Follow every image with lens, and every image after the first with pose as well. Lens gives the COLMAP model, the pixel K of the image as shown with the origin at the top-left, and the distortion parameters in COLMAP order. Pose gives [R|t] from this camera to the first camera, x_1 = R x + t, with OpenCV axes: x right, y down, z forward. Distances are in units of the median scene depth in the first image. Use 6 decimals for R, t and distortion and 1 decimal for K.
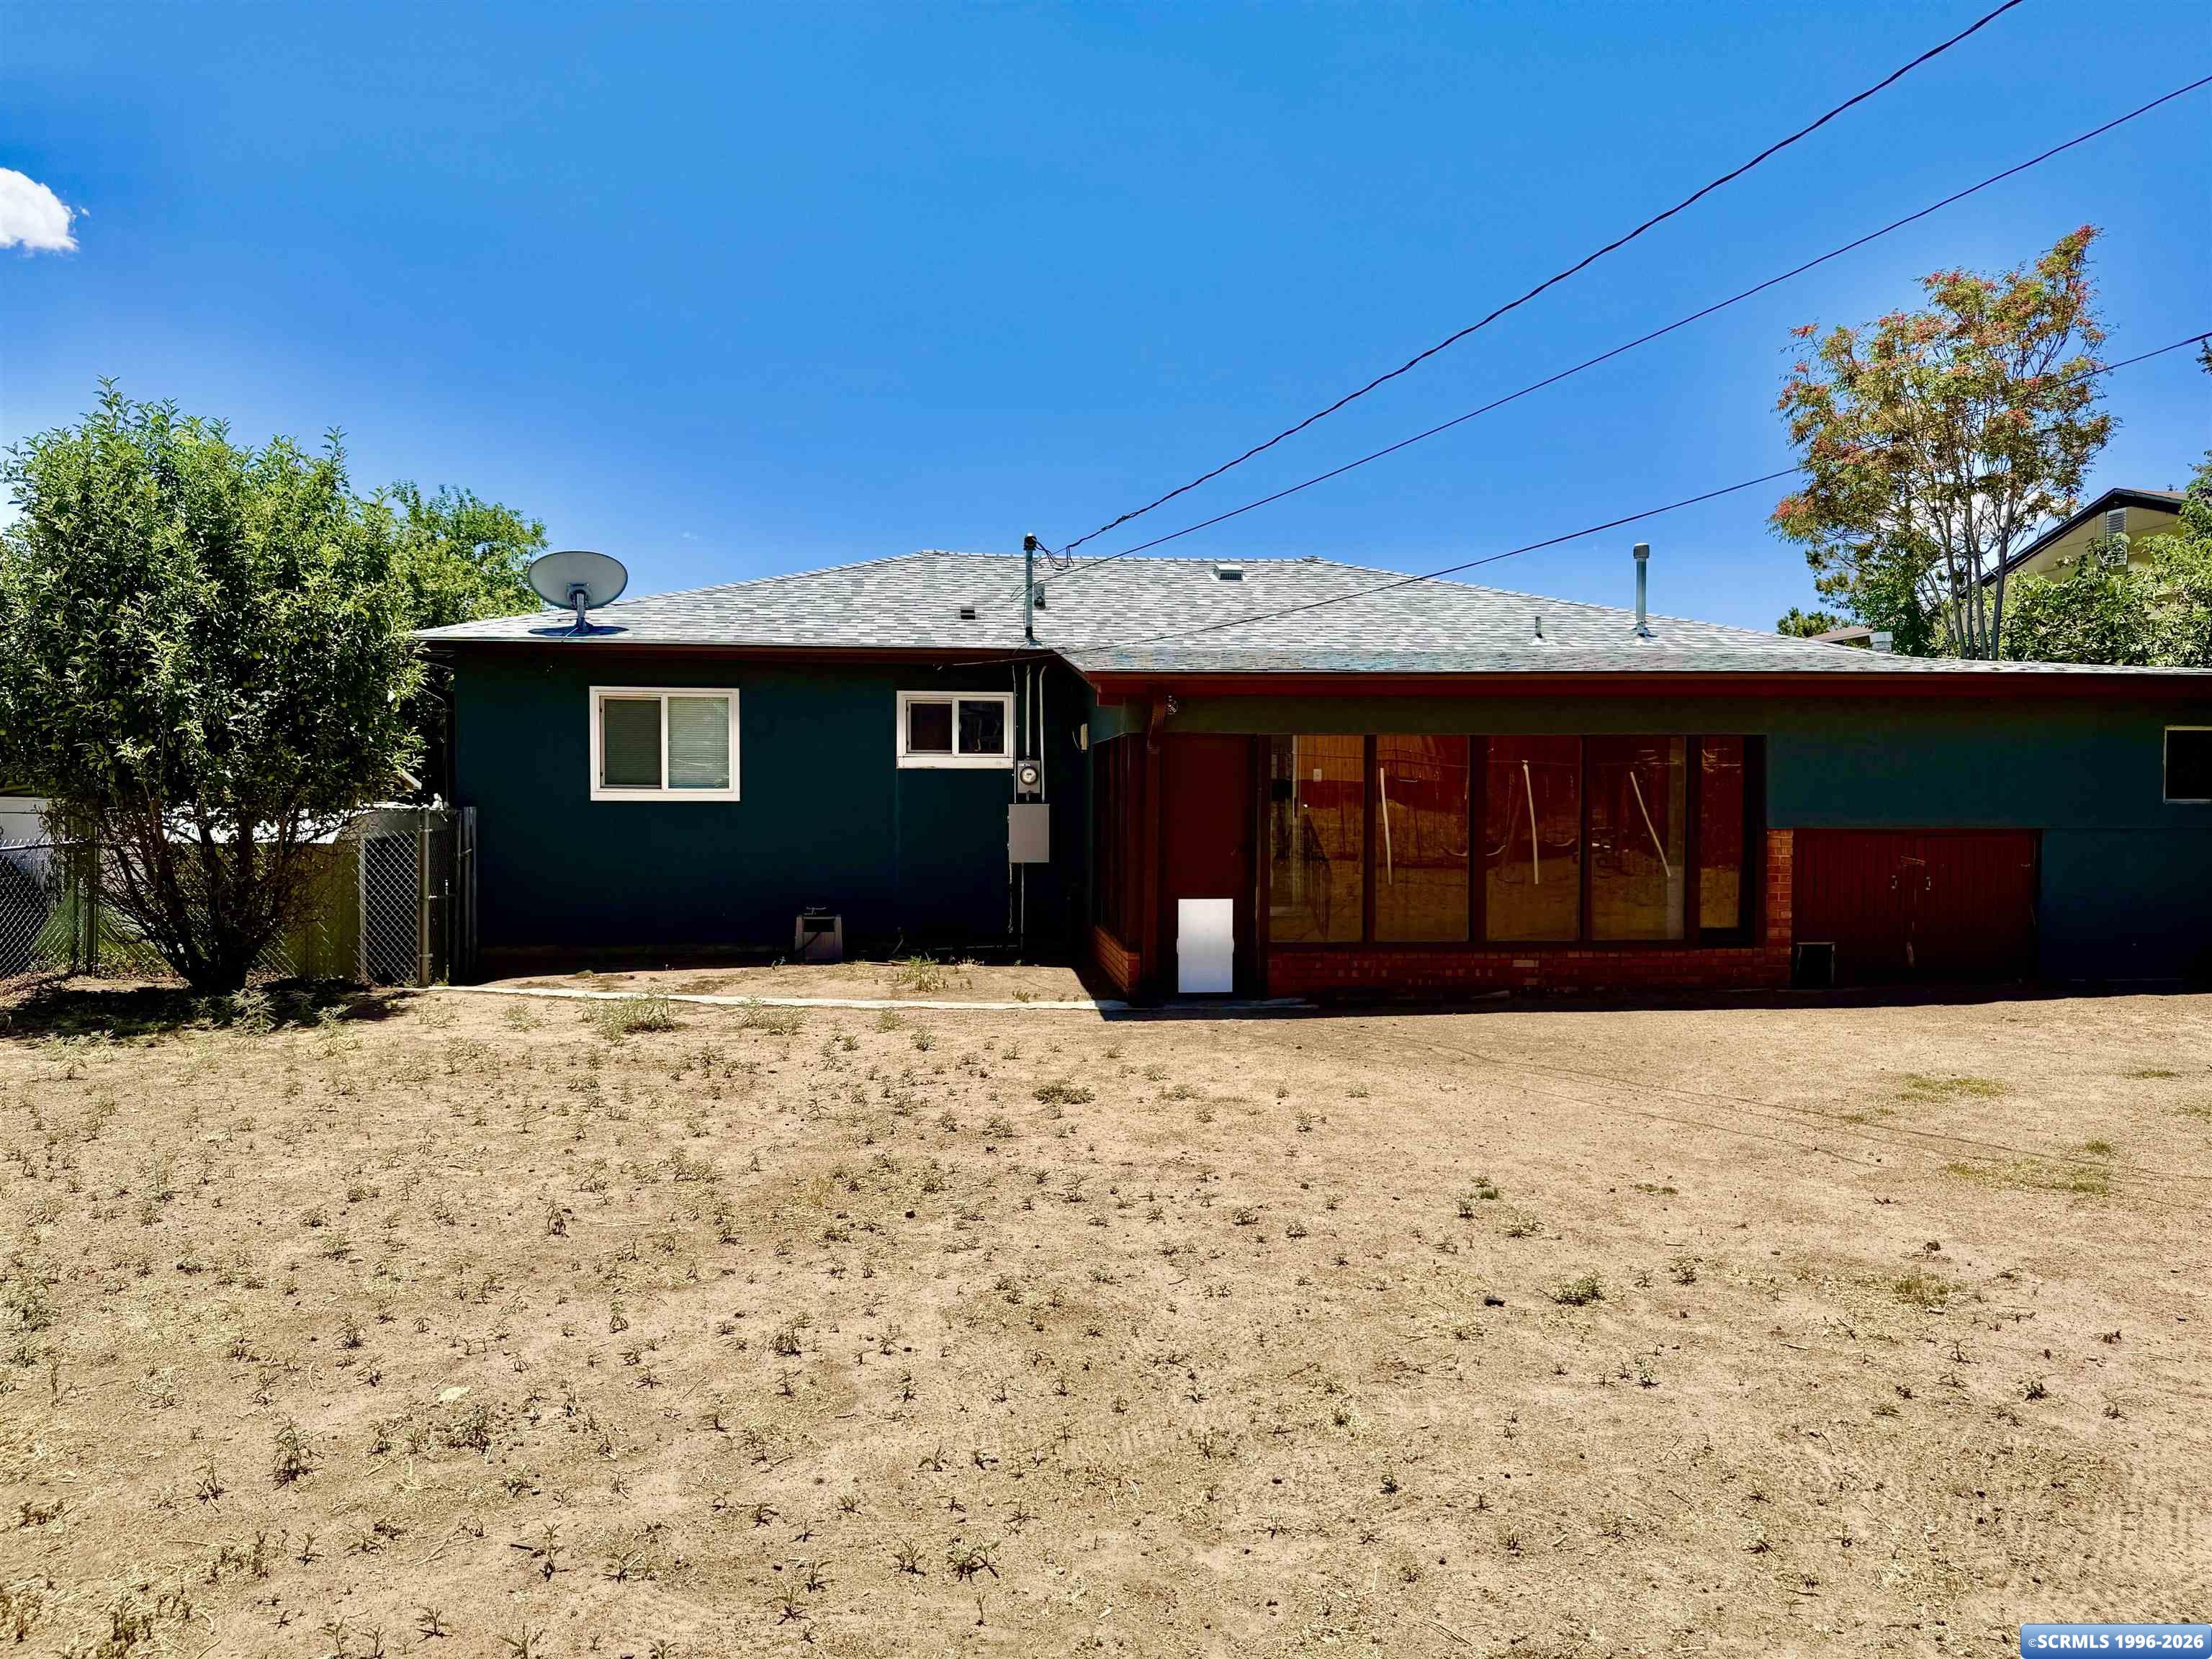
lens RADIAL K [[1551.8, 0, 1104.5], [0, 1551.8, 824.3], [0, 0, 1]] dist [0.058049, -0.050697]
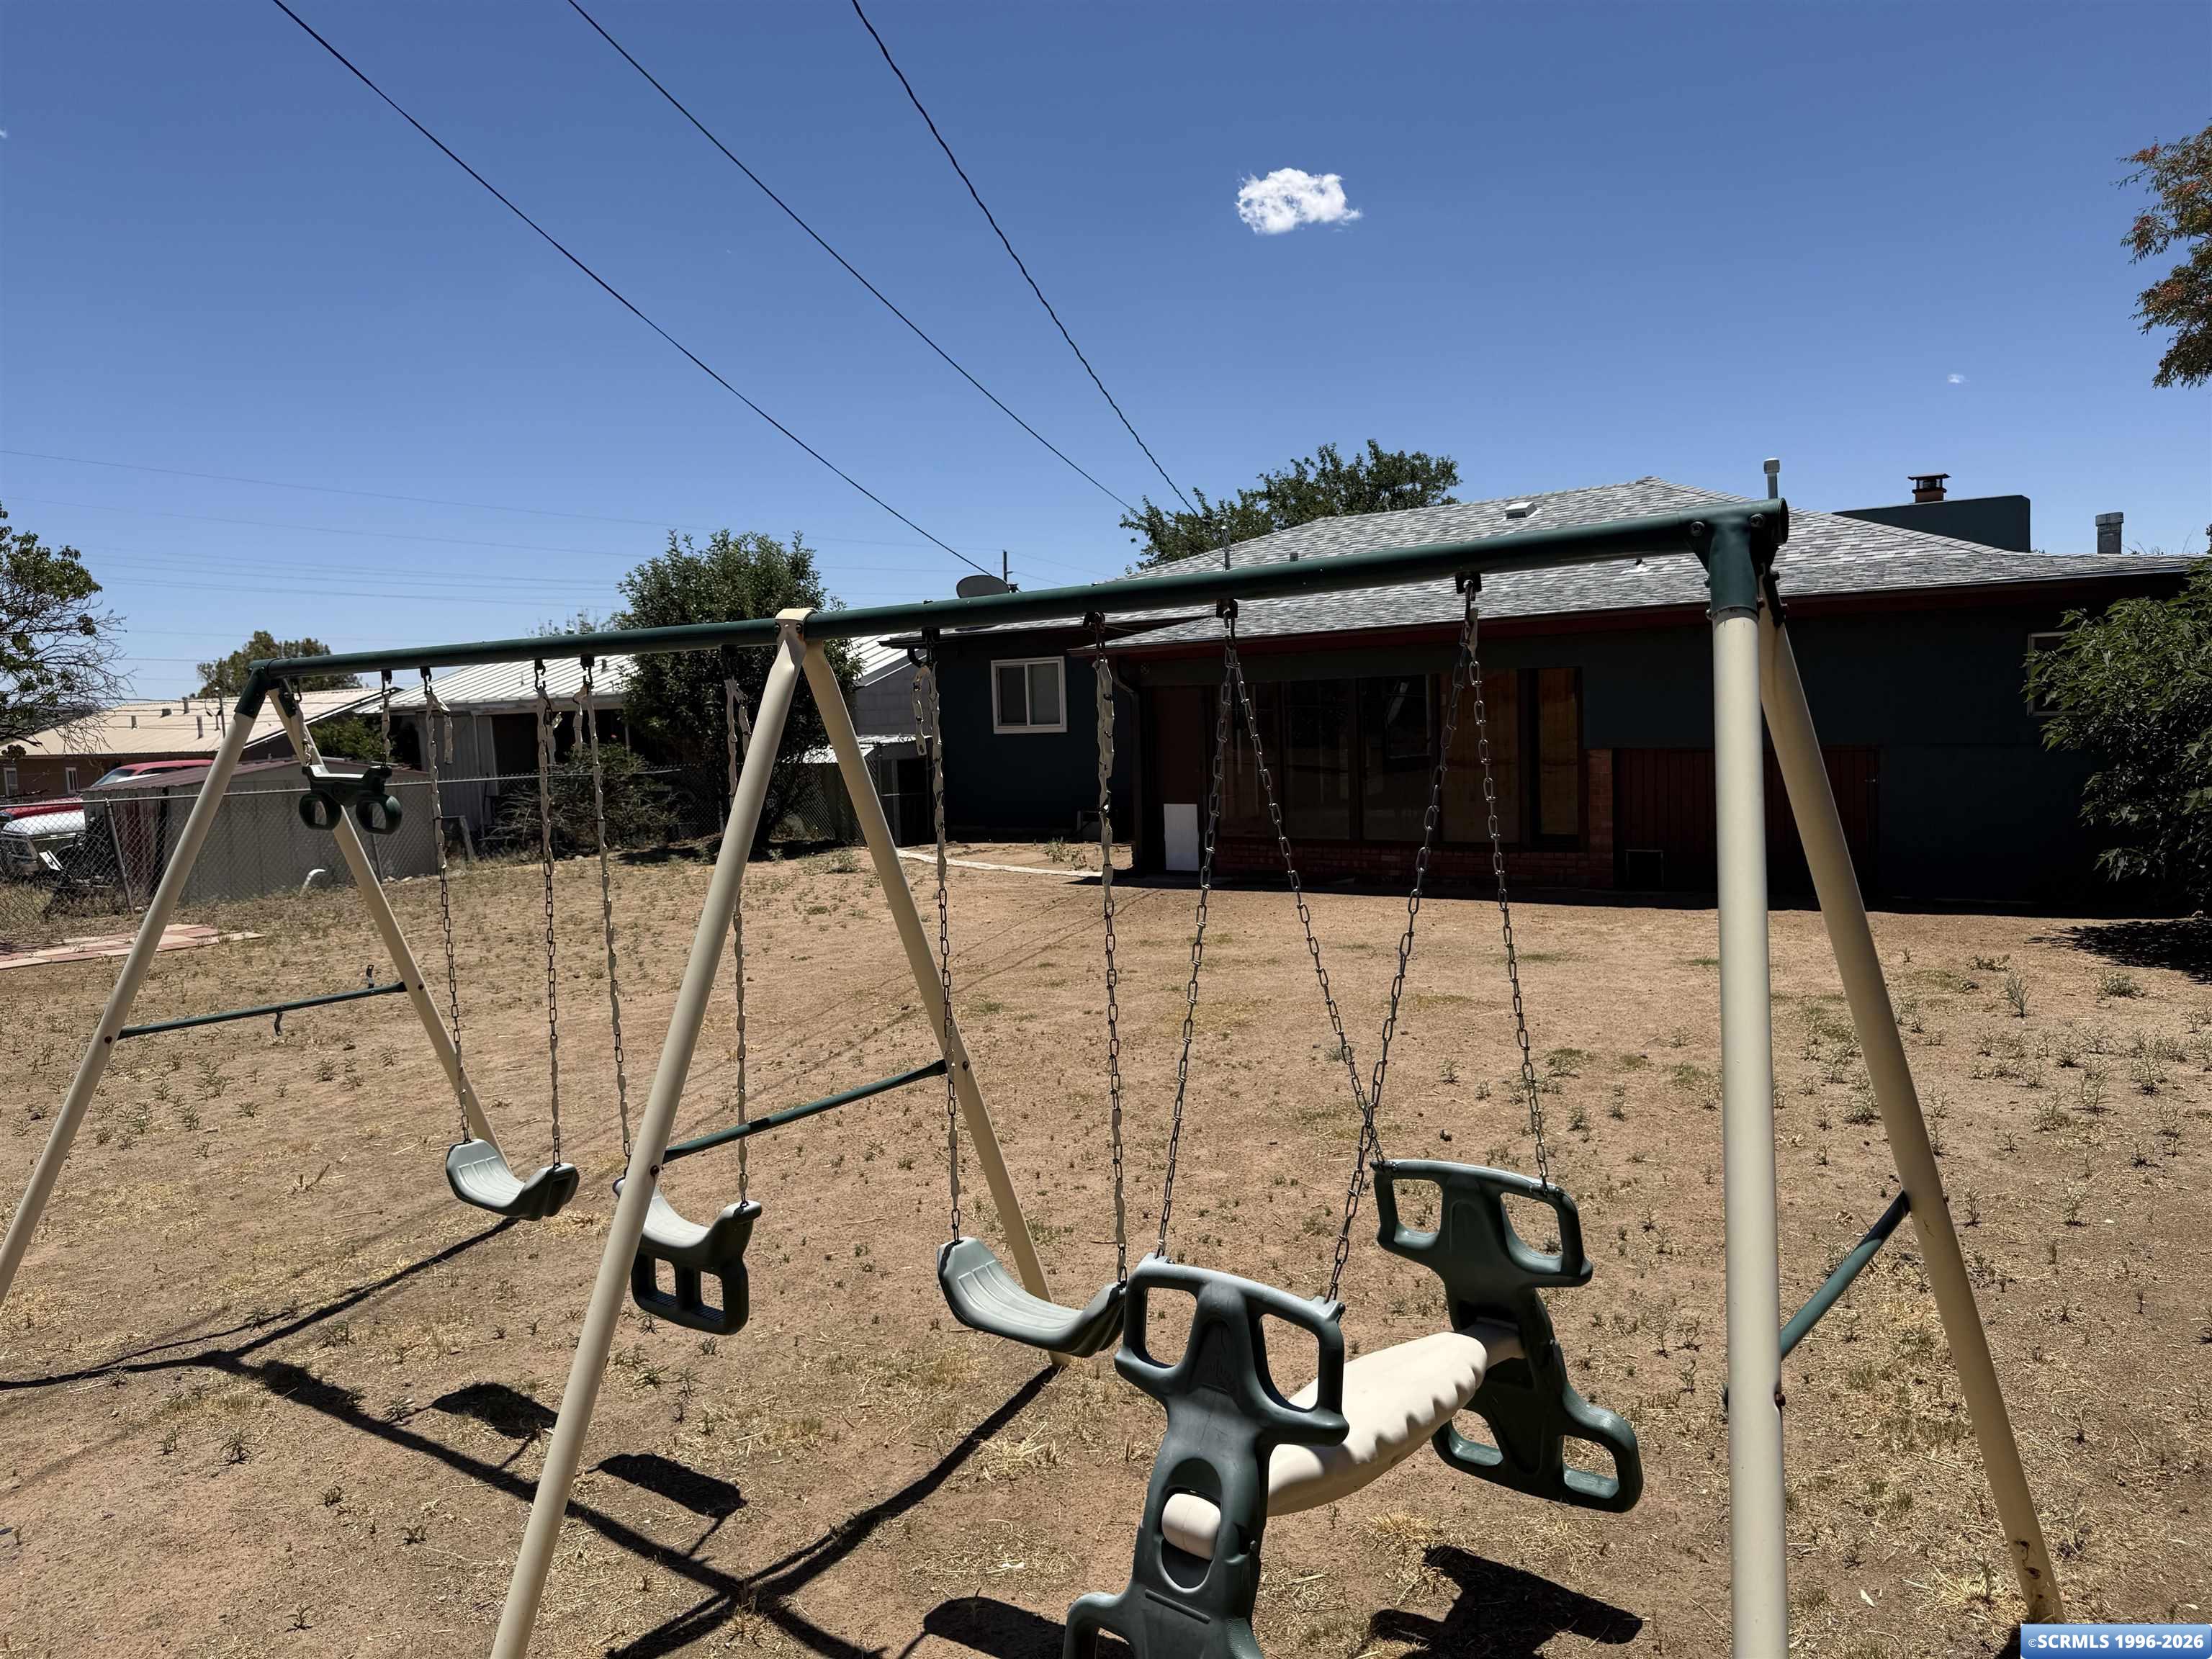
lens RADIAL K [[1551.8, 0, 1106.1], [0, 1551.8, 827.2], [0, 0, 1]] dist [0.058049, -0.050697]
pose [[0.725862, 0.026296, -0.687337, 0.964743], [0.023234, 0.997761, 0.062708, -0.019638], [0.687447, -0.061487, 0.723627, -0.062436]]
